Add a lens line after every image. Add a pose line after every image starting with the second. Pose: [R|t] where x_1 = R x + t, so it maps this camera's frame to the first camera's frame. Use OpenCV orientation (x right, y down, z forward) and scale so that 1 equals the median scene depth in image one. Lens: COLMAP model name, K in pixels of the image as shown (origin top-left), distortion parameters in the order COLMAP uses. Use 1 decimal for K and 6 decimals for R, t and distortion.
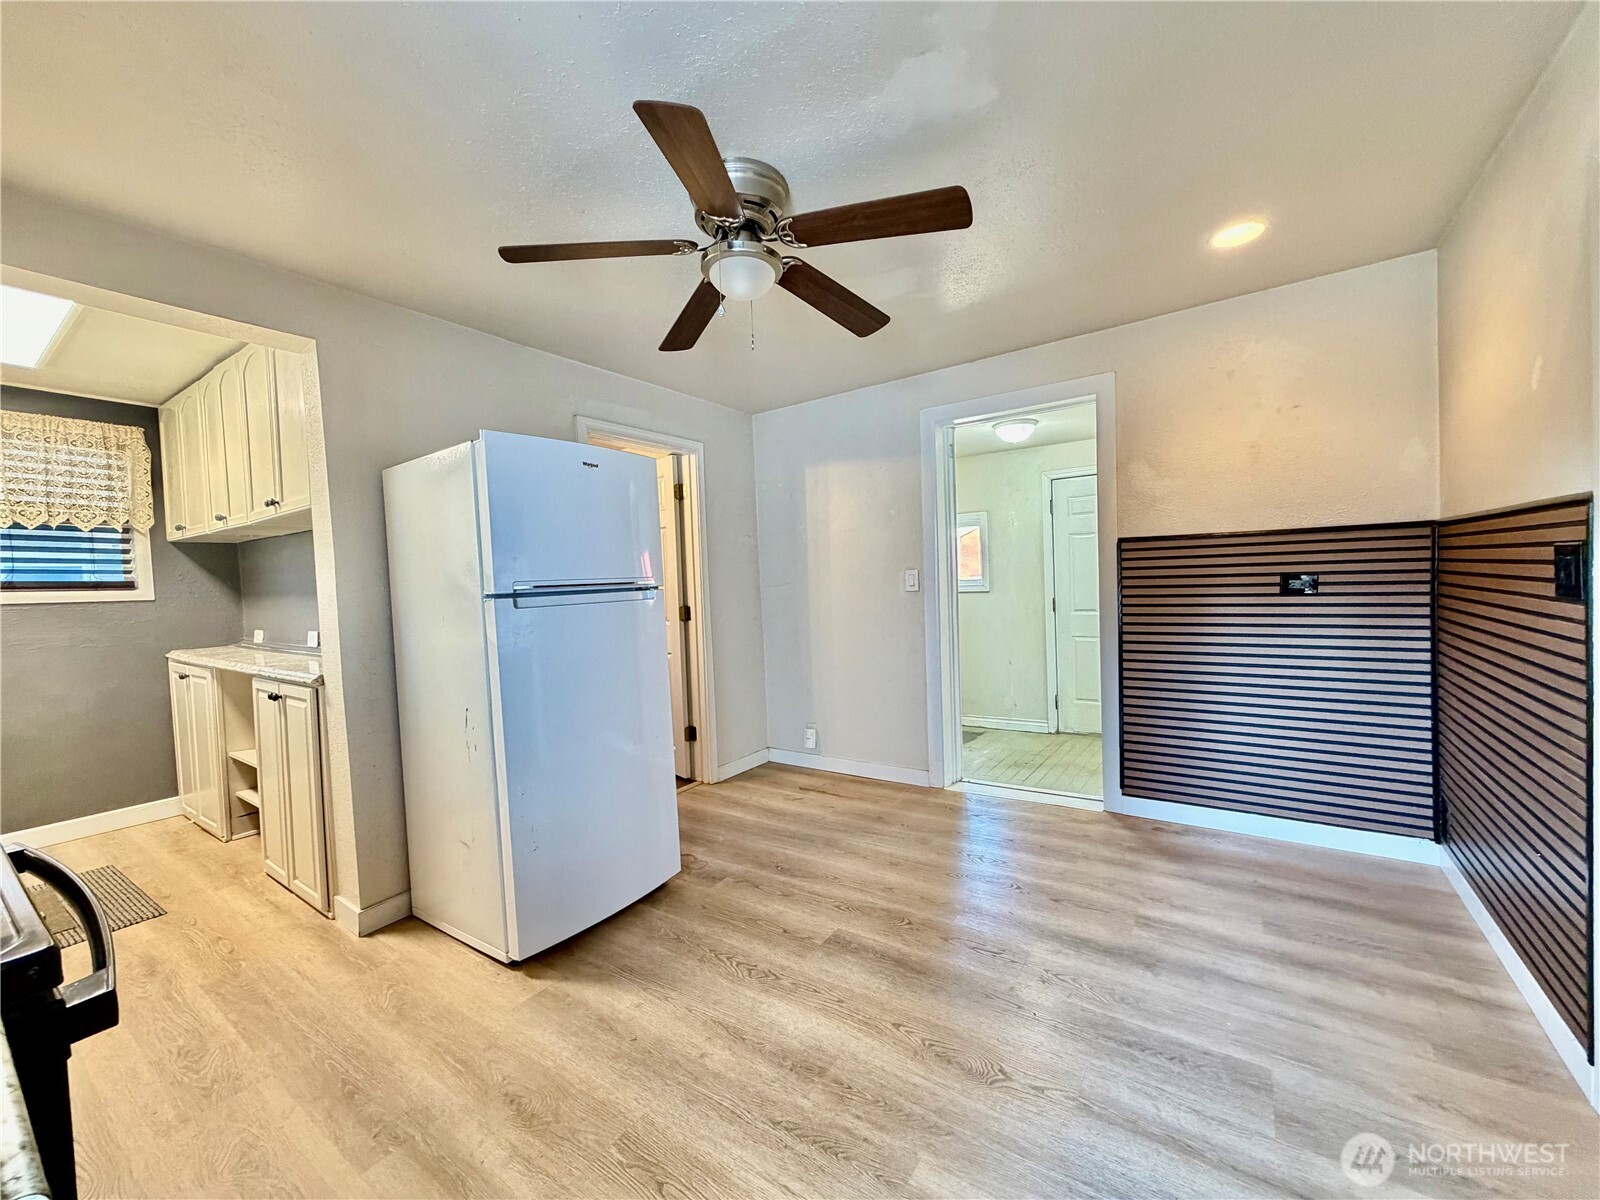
lens RADIAL K [[632.4, 0, 800.0], [0, 632.4, 600.0], [0, 0, 1]] dist [-0.001581, -0.000173]
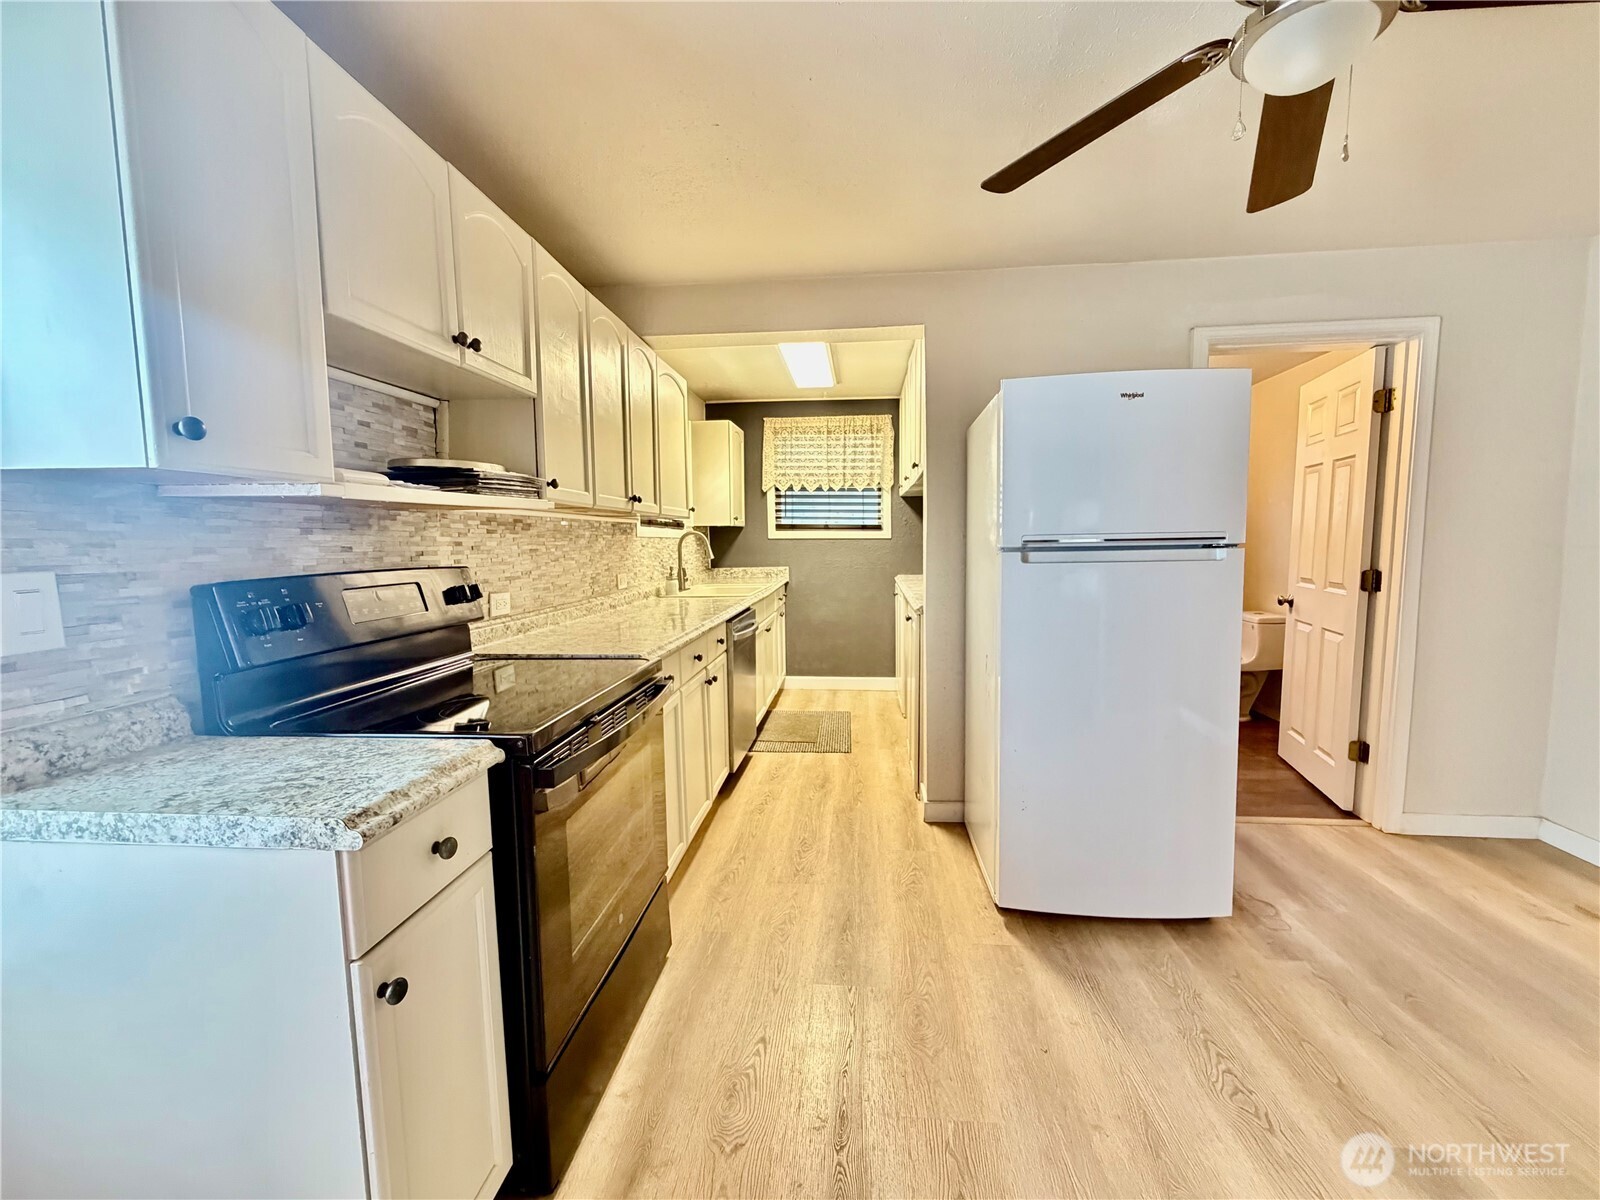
lens RADIAL K [[637.0, 0, 800.0], [0, 637.0, 600.0], [0, 0, 1]] dist [0.000844, -0.000495]
pose [[0.480183, 0.114786, -0.869626, 0.157241], [-0.033058, 0.993065, 0.112826, -0.018990], [0.876545, -0.025429, 0.480647, 0.149571]]
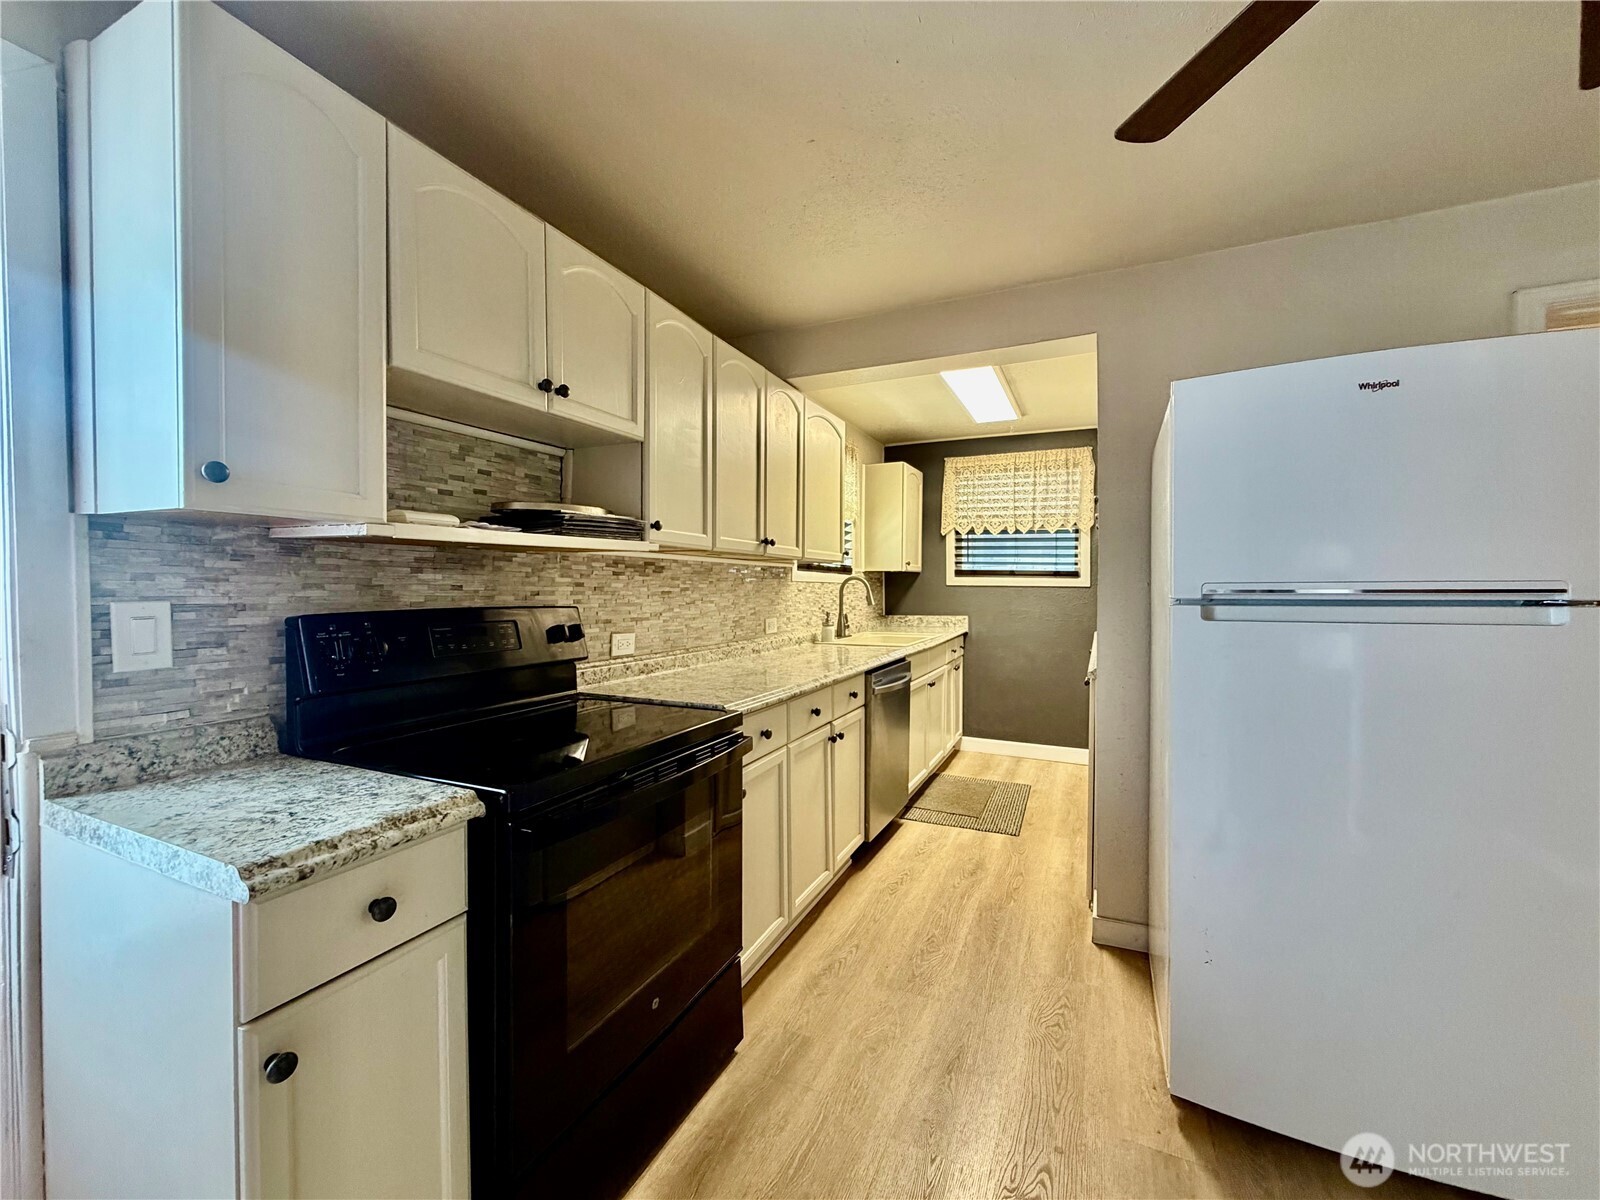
lens RADIAL K [[637.0, 0, 800.0], [0, 637.0, 600.0], [0, 0, 1]] dist [0.000844, -0.000495]
pose [[0.160386, 0.057865, -0.985357, 0.123187], [-0.038663, 0.997882, 0.052307, -0.019244], [0.986297, 0.029707, 0.162284, 0.278886]]
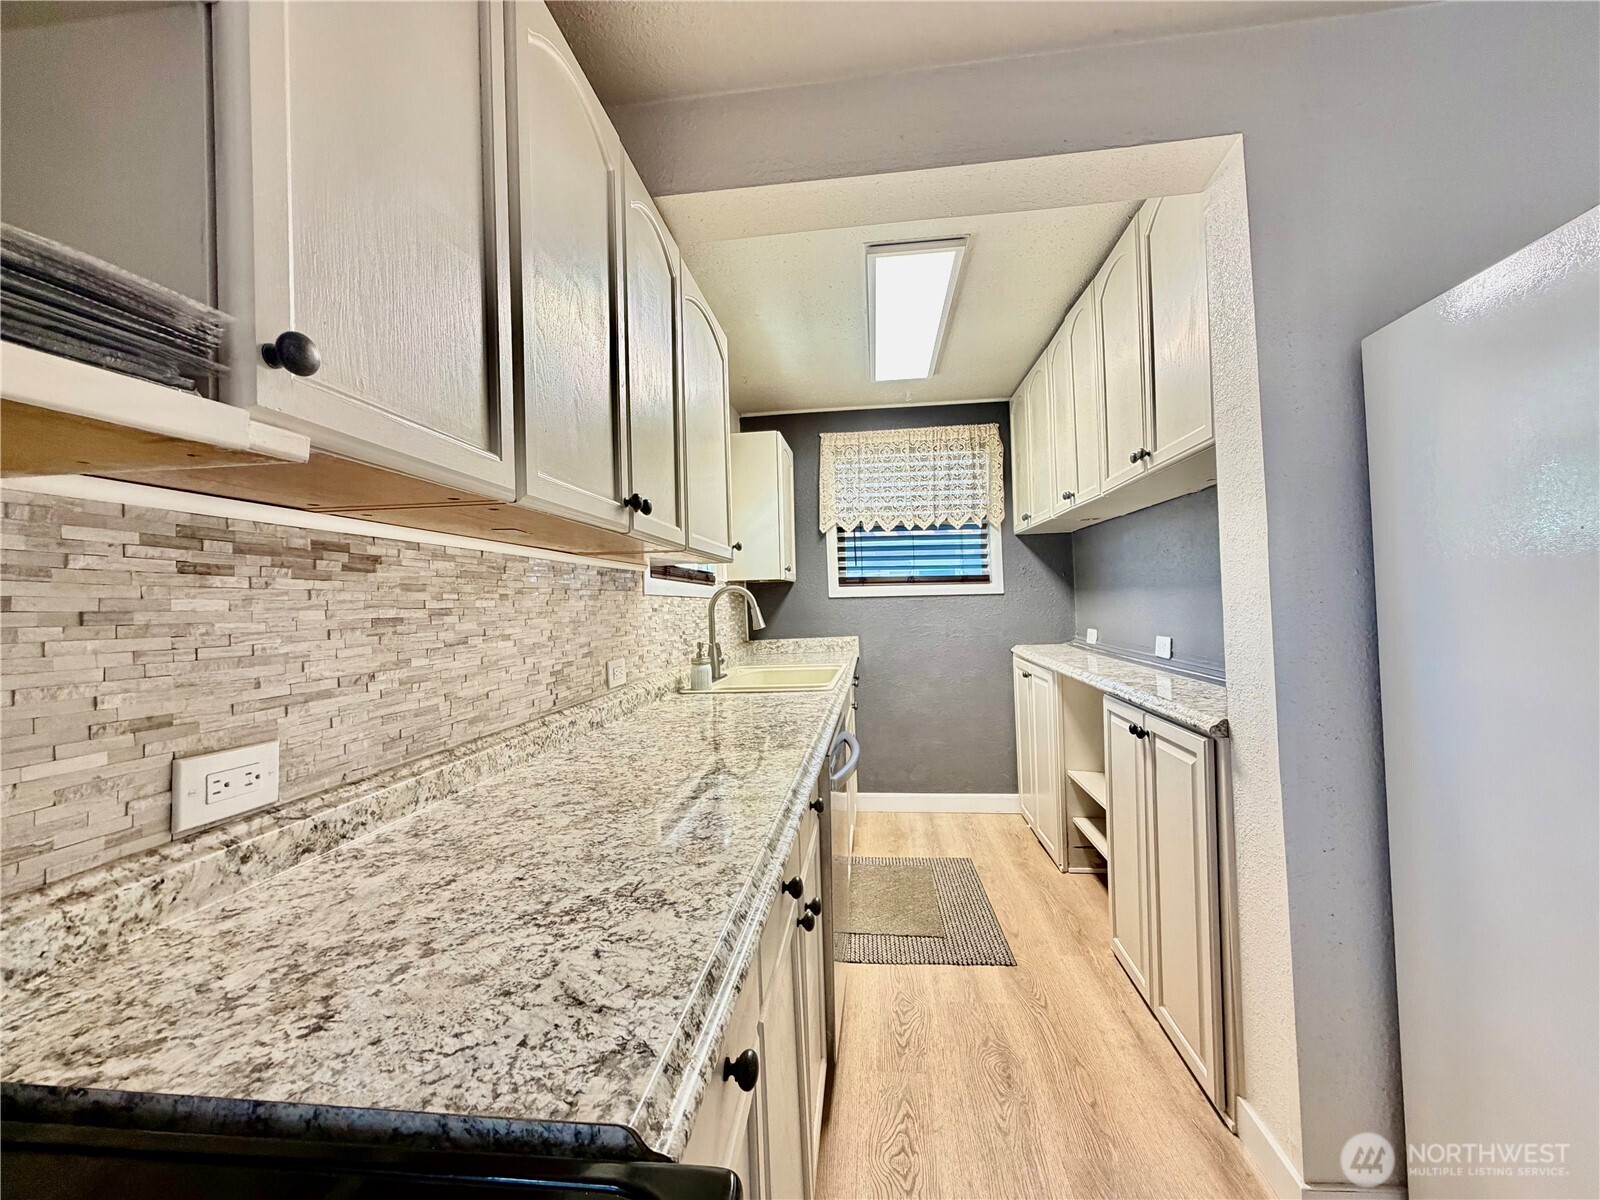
lens RADIAL K [[637.0, 0, 800.0], [0, 637.0, 600.0], [0, 0, 1]] dist [0.000844, -0.000495]
pose [[0.464527, 0.016608, -0.885403, -0.315302], [-0.012502, 0.999847, 0.012195, 0.002488], [0.885471, 0.005404, 0.464664, 0.277631]]
